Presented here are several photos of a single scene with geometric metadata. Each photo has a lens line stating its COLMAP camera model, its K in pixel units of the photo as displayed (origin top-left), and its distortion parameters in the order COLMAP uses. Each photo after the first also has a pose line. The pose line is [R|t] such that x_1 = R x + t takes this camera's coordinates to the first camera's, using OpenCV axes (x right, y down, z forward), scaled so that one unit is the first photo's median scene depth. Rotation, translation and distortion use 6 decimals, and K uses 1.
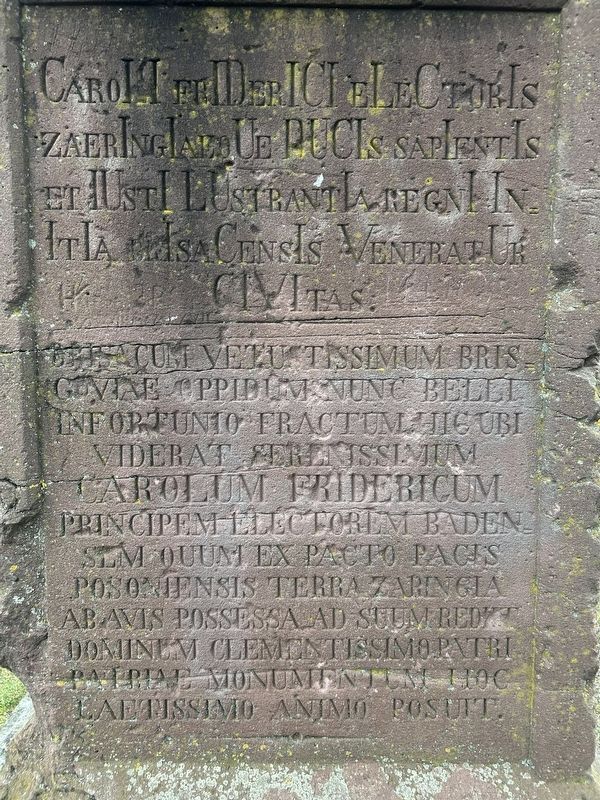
lens RADIAL K [[589.2, 0, 300.2], [0, 589.2, 398.2], [0, 0, 1]] dist [0.033873, -0.030082]
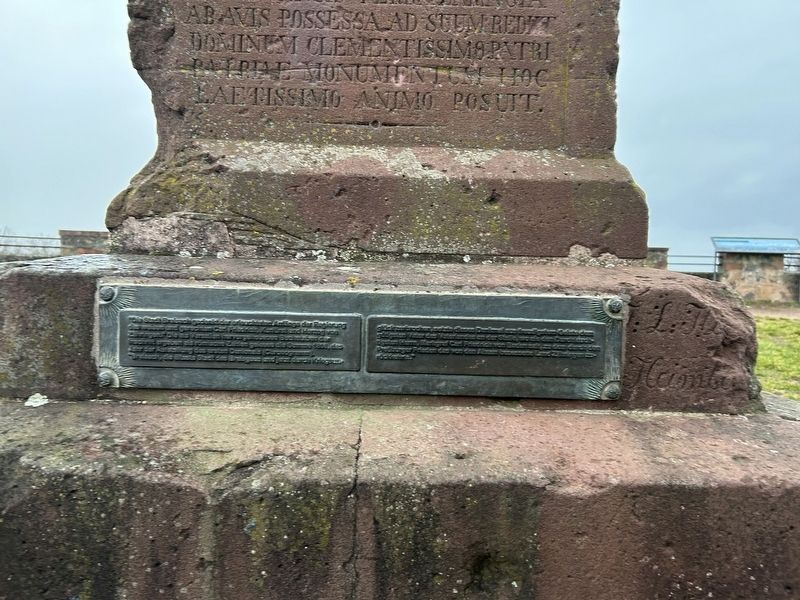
lens RADIAL K [[589.2, 0, 397.2], [0, 589.2, 299.4], [0, 0, 1]] dist [0.033873, -0.030082]
pose [[0.999644, 0.023993, 0.011655, 0.034146], [-0.023227, 0.997809, -0.061947, 1.017176], [-0.013116, 0.061654, 0.998011, -0.199238]]
